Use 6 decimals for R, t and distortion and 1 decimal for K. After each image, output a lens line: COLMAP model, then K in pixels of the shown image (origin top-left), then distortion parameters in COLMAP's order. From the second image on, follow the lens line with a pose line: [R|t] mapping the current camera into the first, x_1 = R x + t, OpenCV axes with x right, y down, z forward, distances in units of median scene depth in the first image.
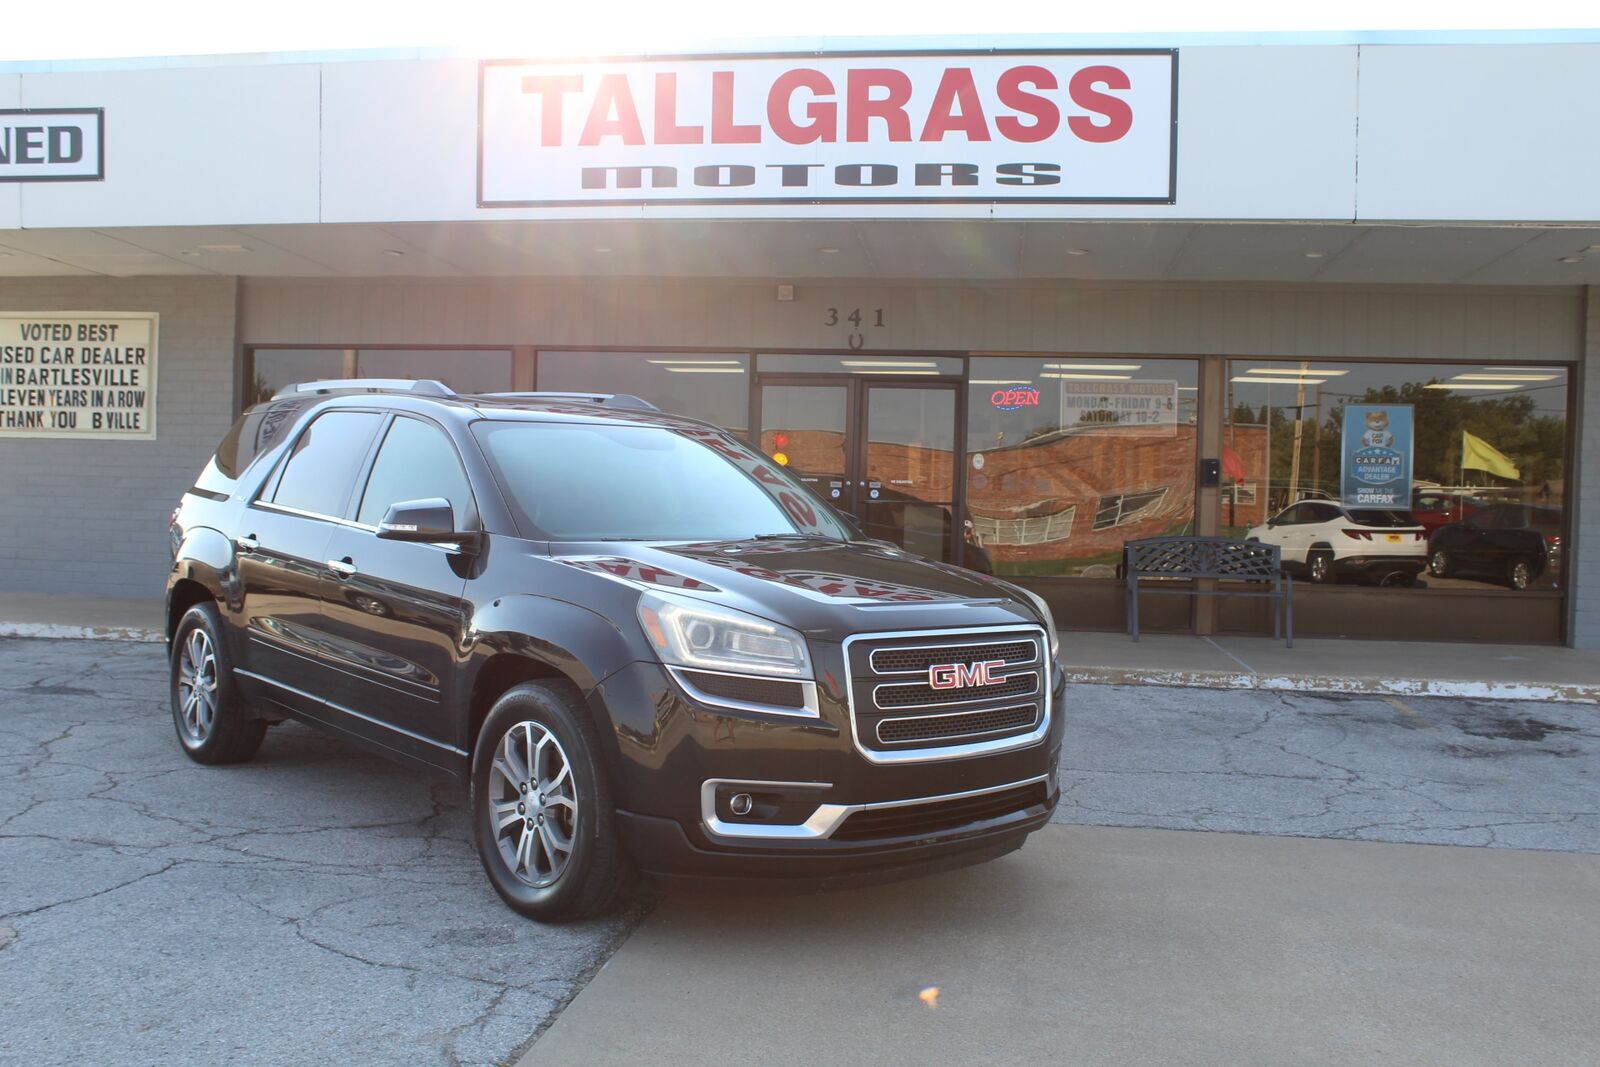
lens RADIAL K [[1472.6, 0, 792.4], [0, 1472.6, 538.9], [0, 0, 1]] dist [-0.136832, 0.141587]
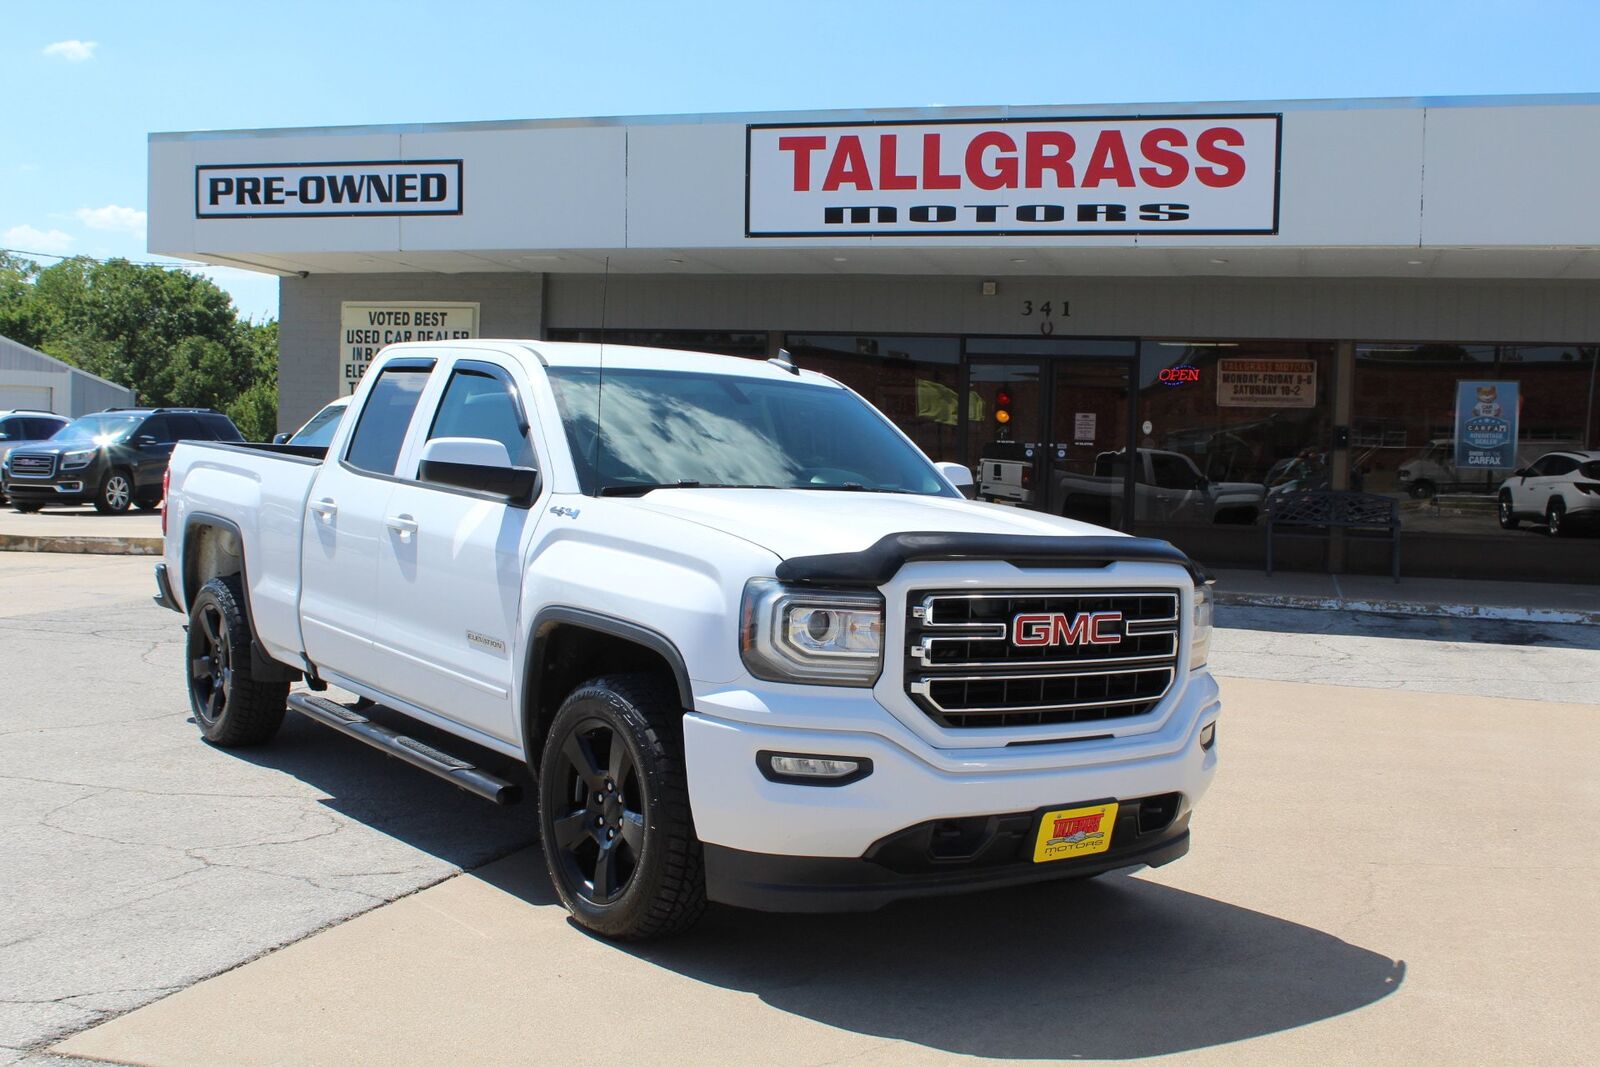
lens RADIAL K [[1800.9, 0, 794.8], [0, 1800.9, 540.1], [0, 0, 1]] dist [-0.113061, 0.180210]
pose [[0.988516, 0.011611, -0.150668, 0.077460], [-0.007164, 0.999524, 0.030022, -0.002682], [0.150945, -0.028598, 0.988128, -0.622930]]
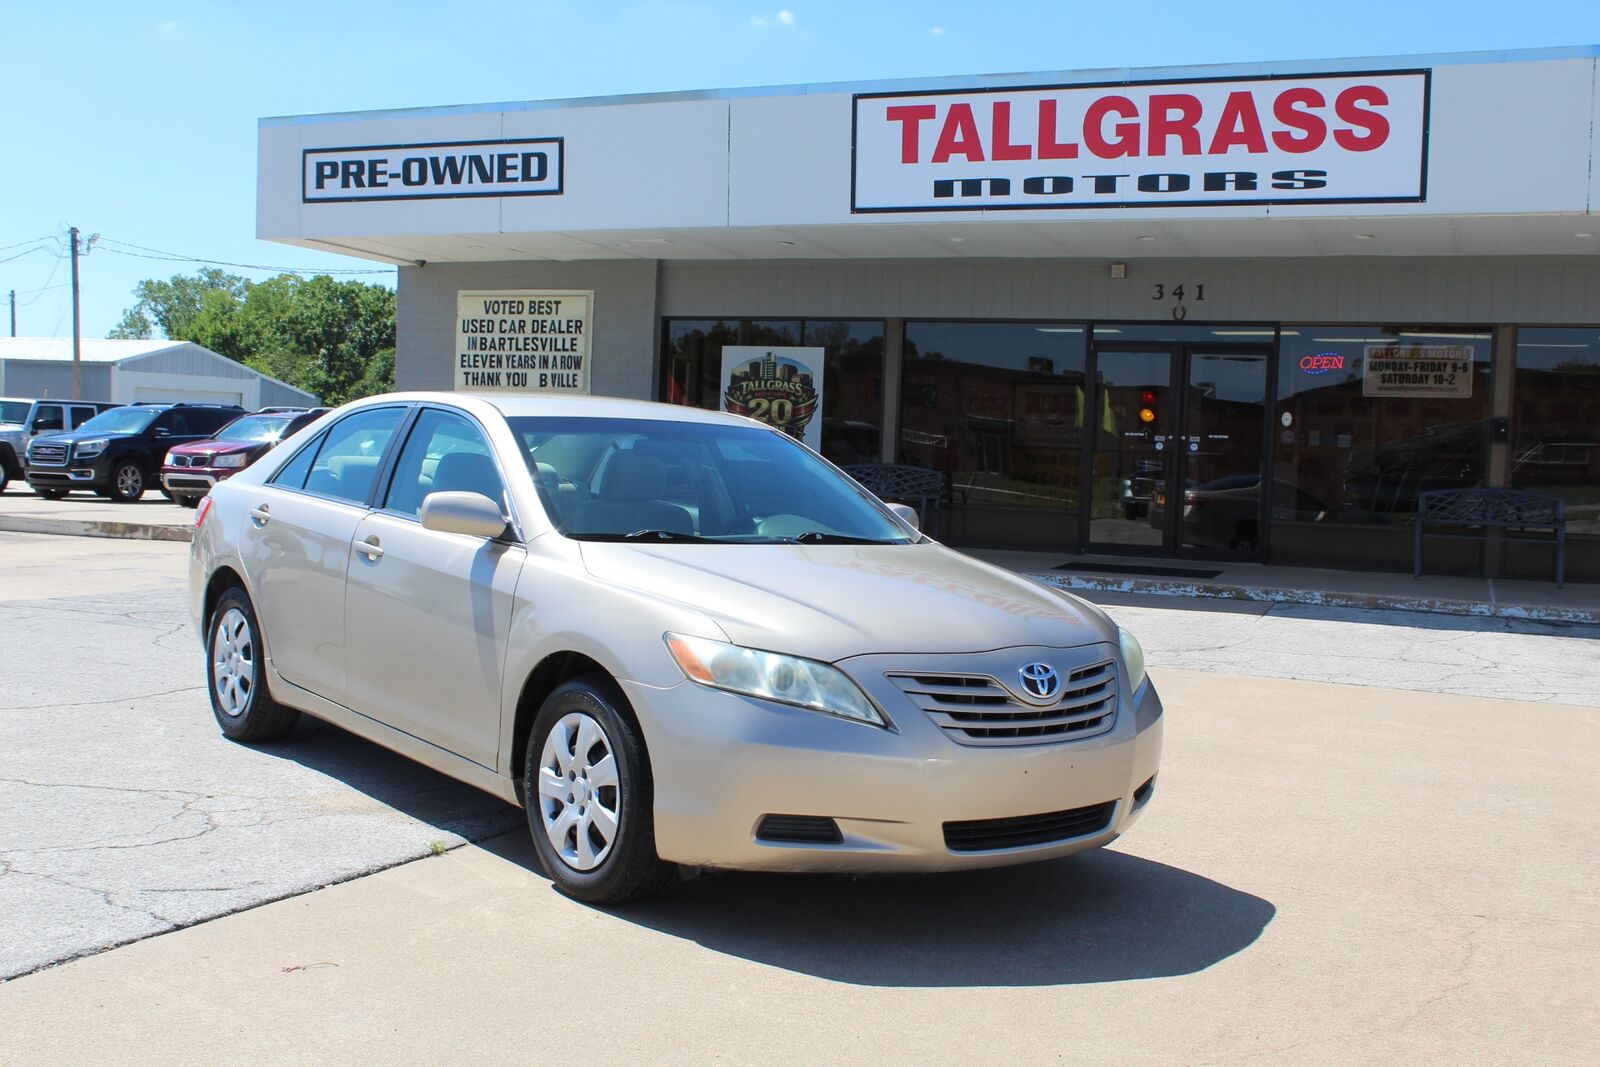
lens RADIAL K [[1736.0, 0, 798.0], [0, 1736.0, 541.1], [0, 0, 1]] dist [-0.123136, 0.185297]
pose [[0.966467, 0.021938, -0.255850, 0.127444], [-0.016475, 0.999589, 0.023478, 0.019656], [0.256260, -0.018476, 0.966431, -0.459776]]
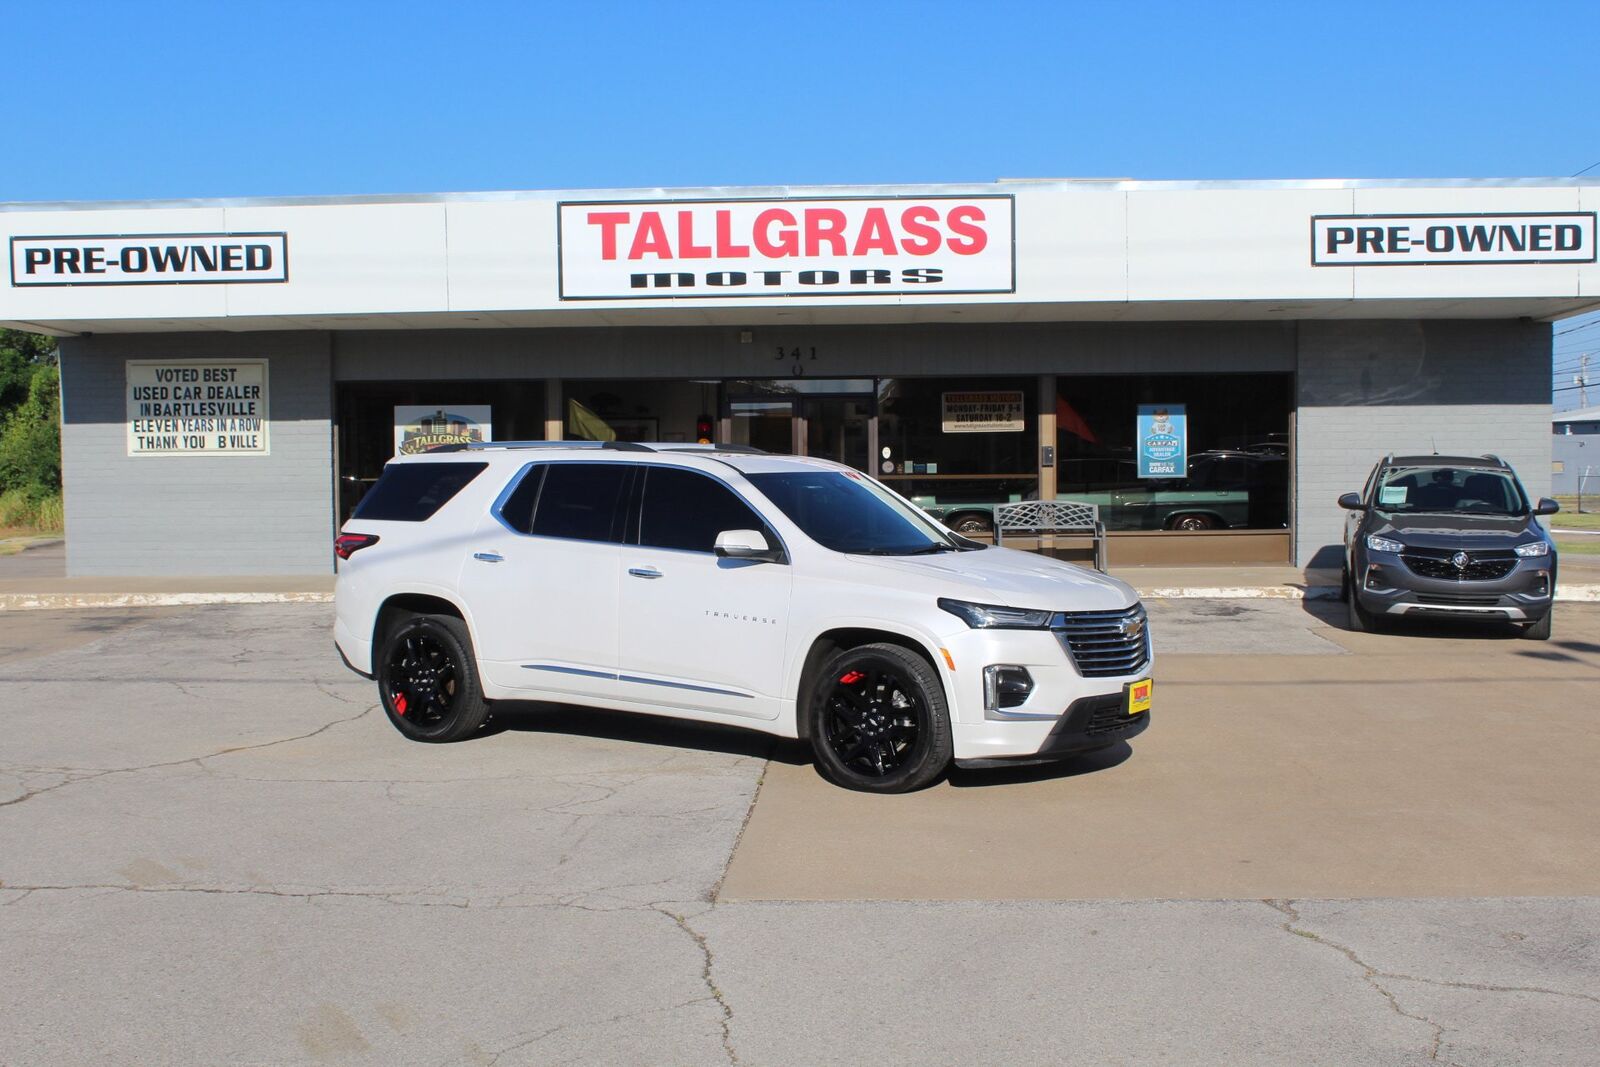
lens RADIAL K [[1855.1, 0, 776.8], [0, 1855.1, 532.2], [0, 0, 1]] dist [-0.109235, 0.196312]
pose [[0.993563, -0.038792, 0.106436, -0.211128], [0.036746, 0.999101, 0.021122, -0.021908], [-0.107159, -0.017075, 0.994095, -0.943787]]
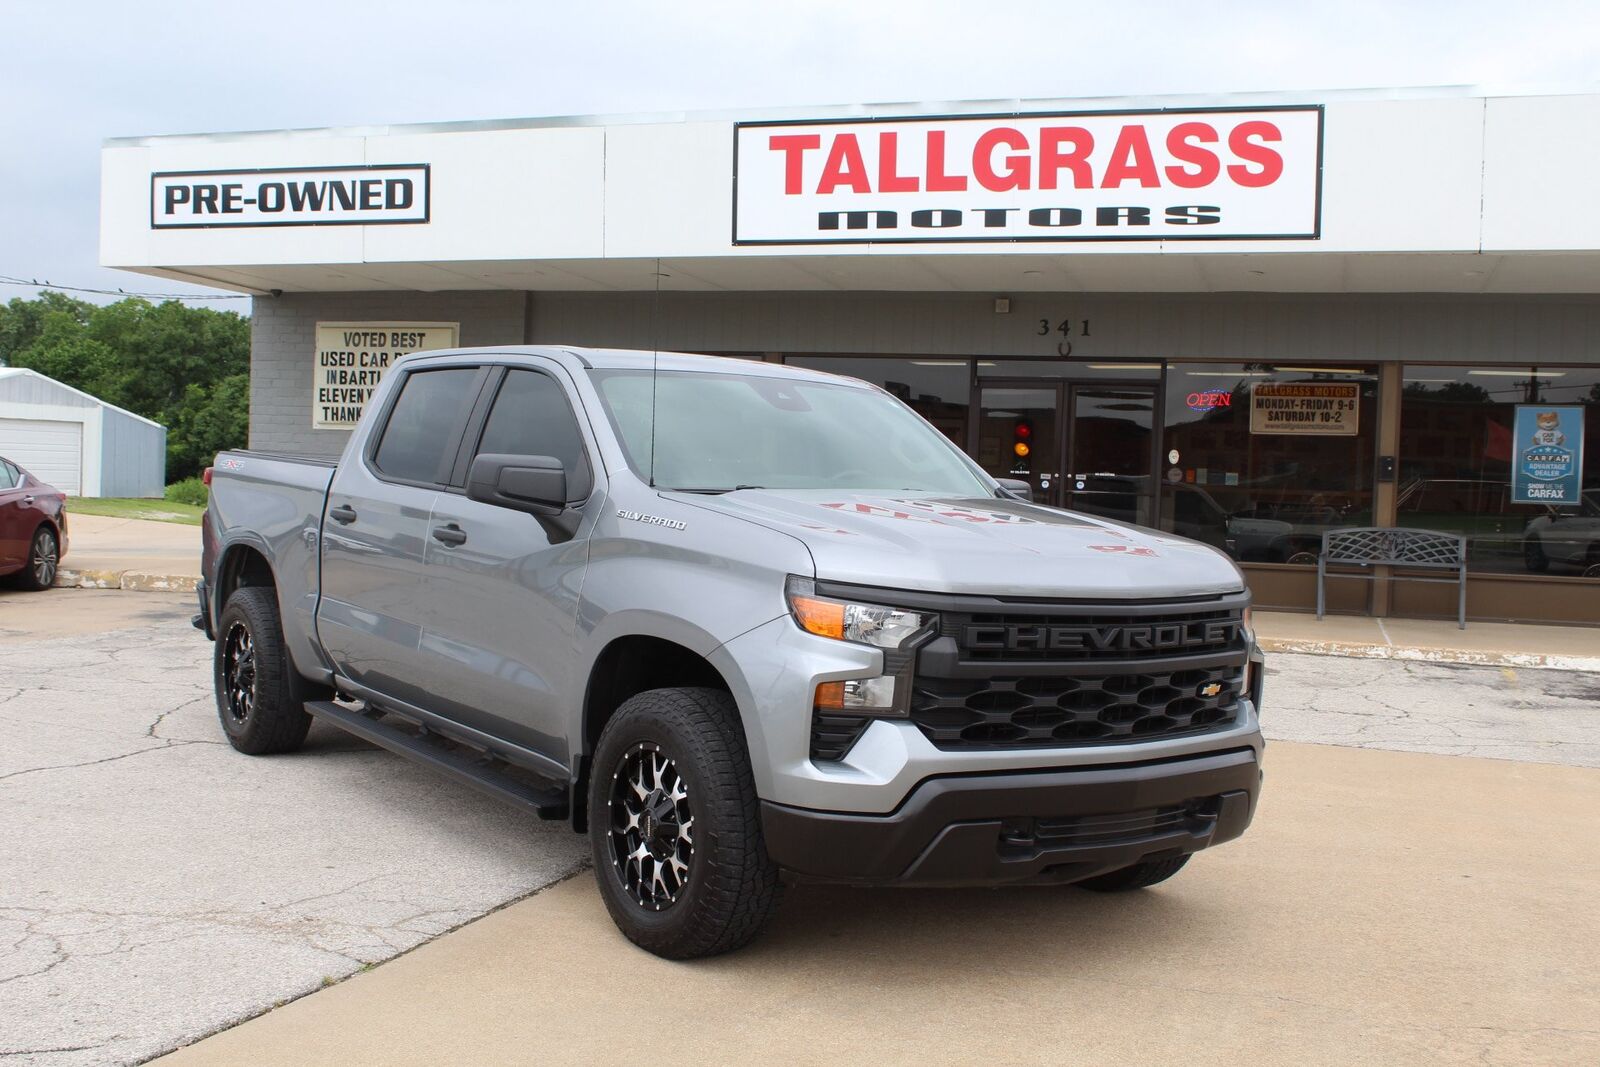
lens RADIAL K [[1727.7, 0, 797.9], [0, 1727.7, 540.7], [0, 0, 1]] dist [-0.121089, 0.179519]
pose [[0.984943, 0.013506, -0.172349, 0.087533], [-0.012317, 0.999892, 0.007970, 0.004732], [0.172438, -0.005727, 0.985004, -0.405277]]
